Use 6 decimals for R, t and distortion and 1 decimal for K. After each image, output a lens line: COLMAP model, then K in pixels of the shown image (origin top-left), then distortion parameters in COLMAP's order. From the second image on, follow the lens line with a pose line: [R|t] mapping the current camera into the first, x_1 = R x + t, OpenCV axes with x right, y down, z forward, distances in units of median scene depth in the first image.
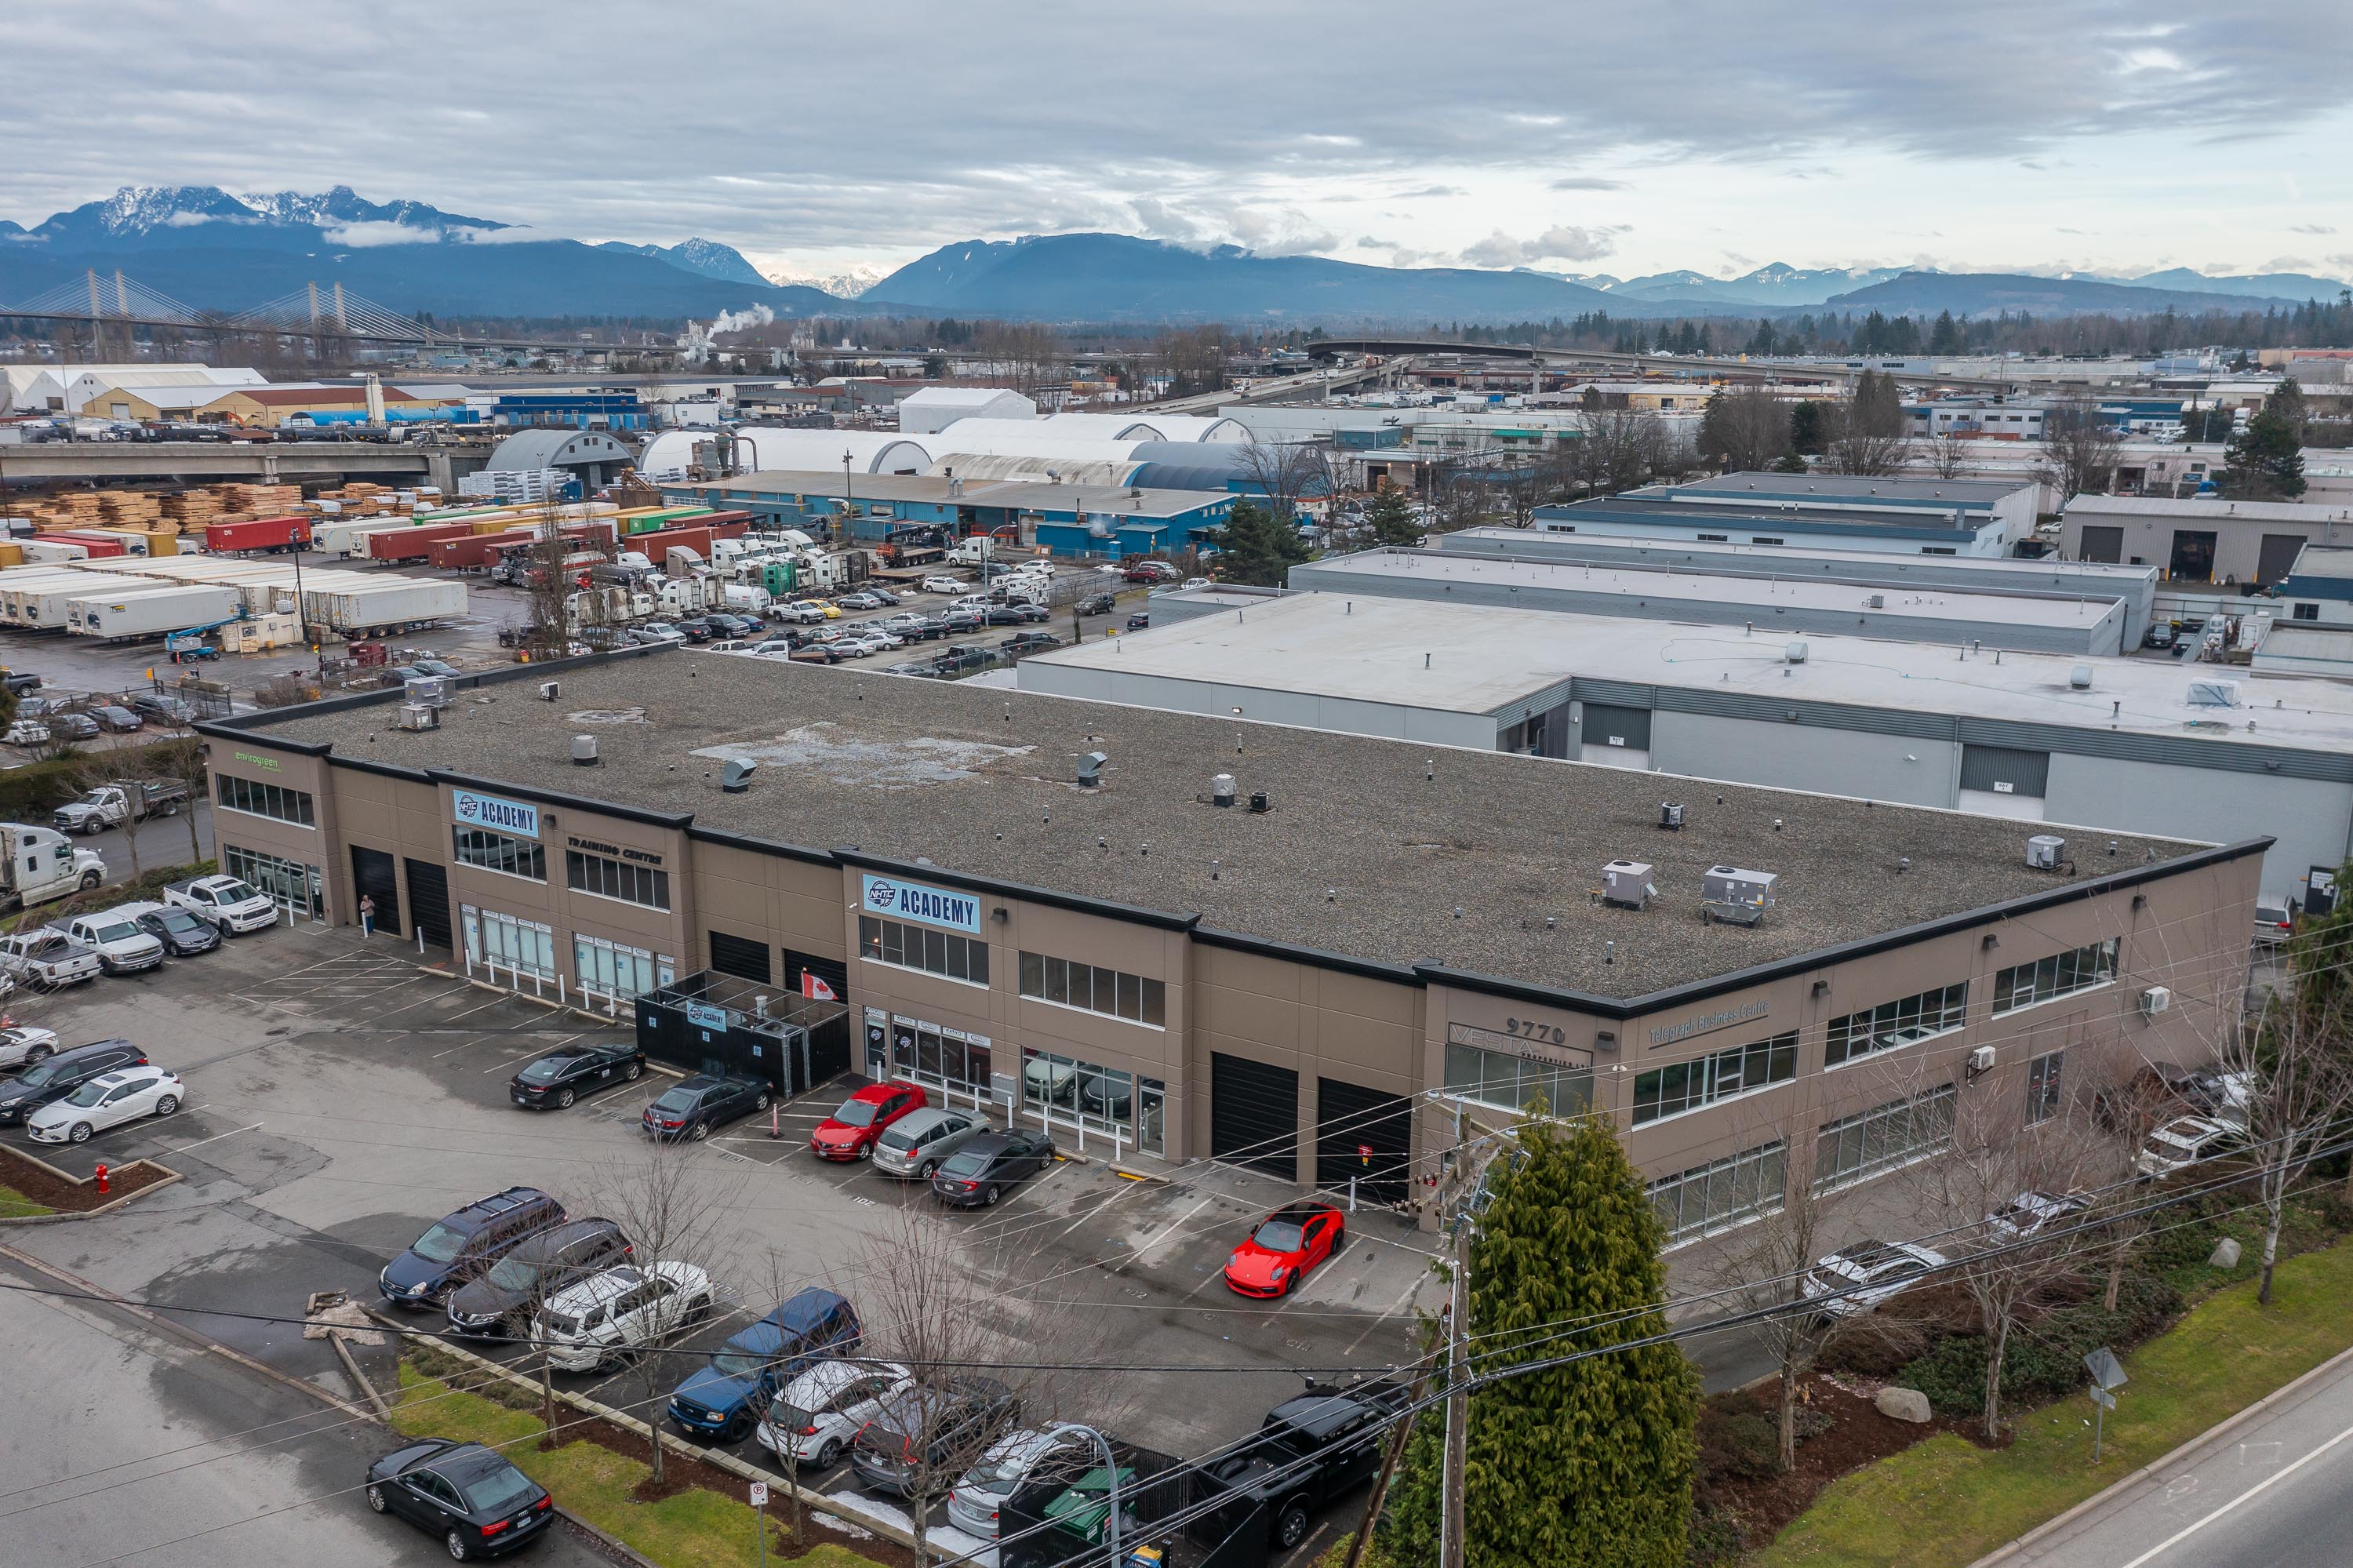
lens RADIAL K [[1884.0, 0, 1176.5], [0, 1884.0, 784.0], [0, 0, 1]] dist [-0.006154, 0.054639]
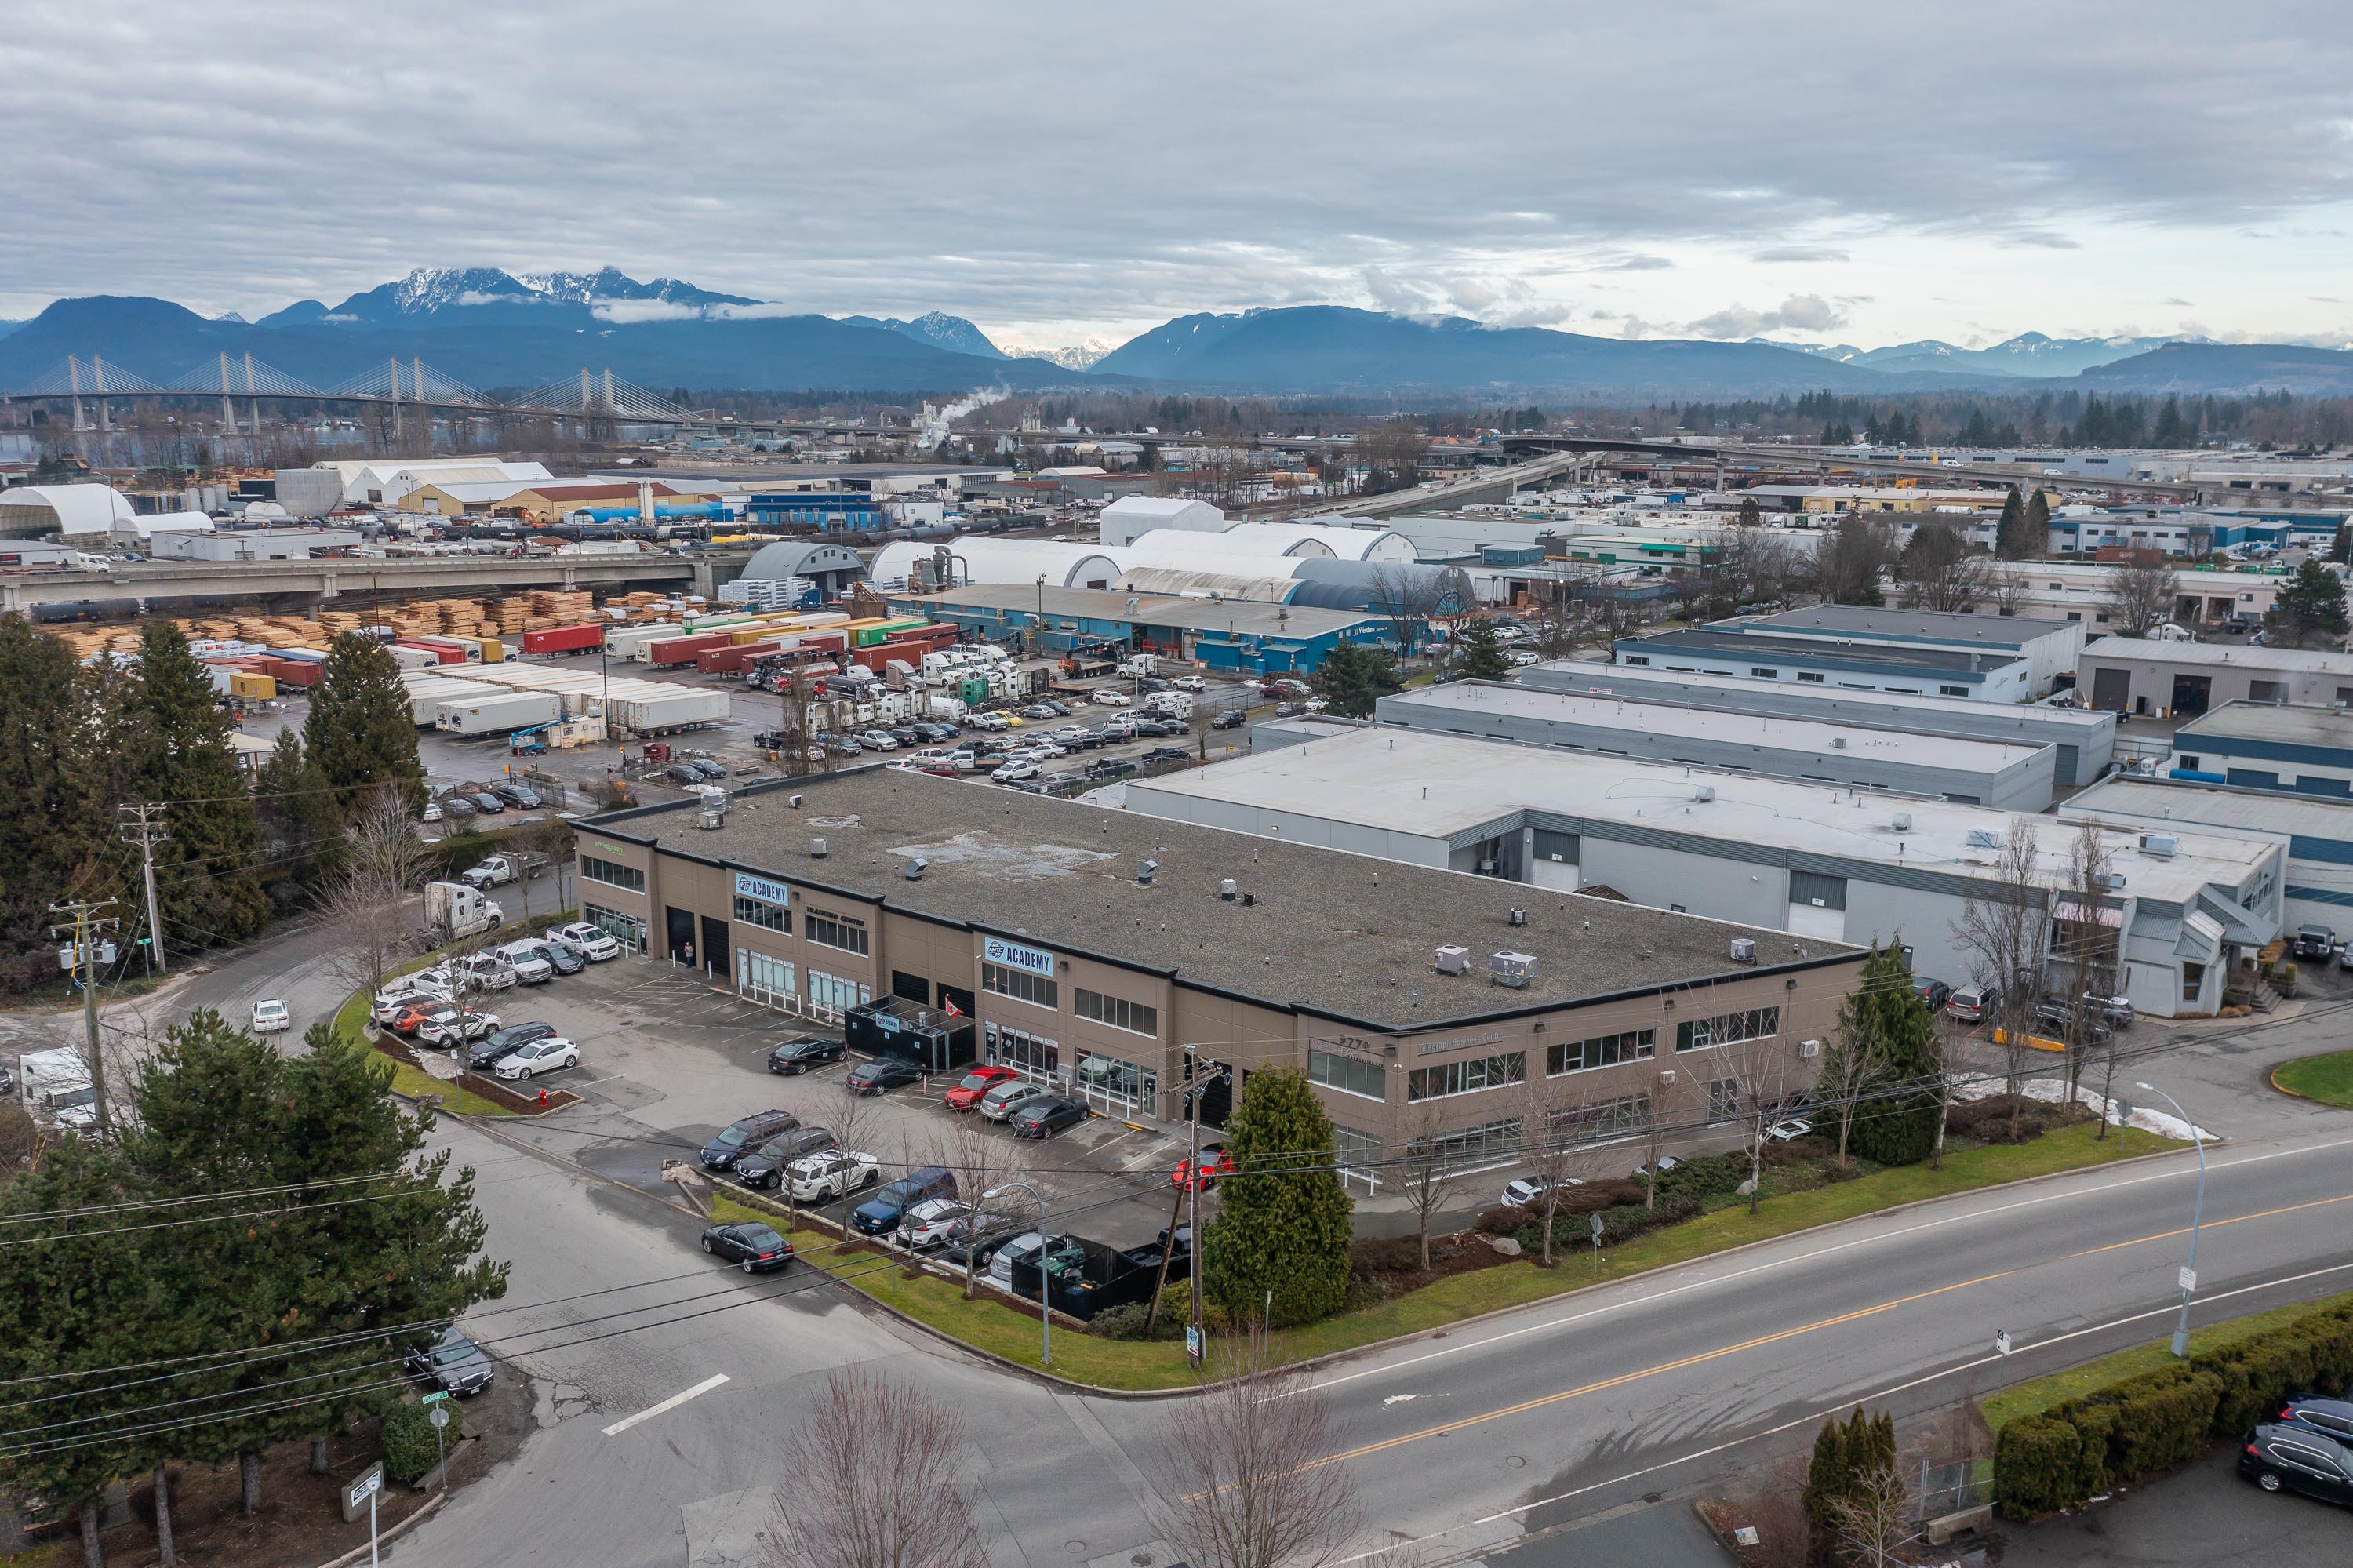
lens RADIAL K [[1884.0, 0, 1176.5], [0, 1884.0, 784.0], [0, 0, 1]] dist [-0.006154, 0.054639]
pose [[0.993219, 0.025614, -0.113404, 0.128246], [-0.029643, 0.998983, -0.033978, -0.024184], [0.112419, 0.037109, 0.992968, -0.428182]]
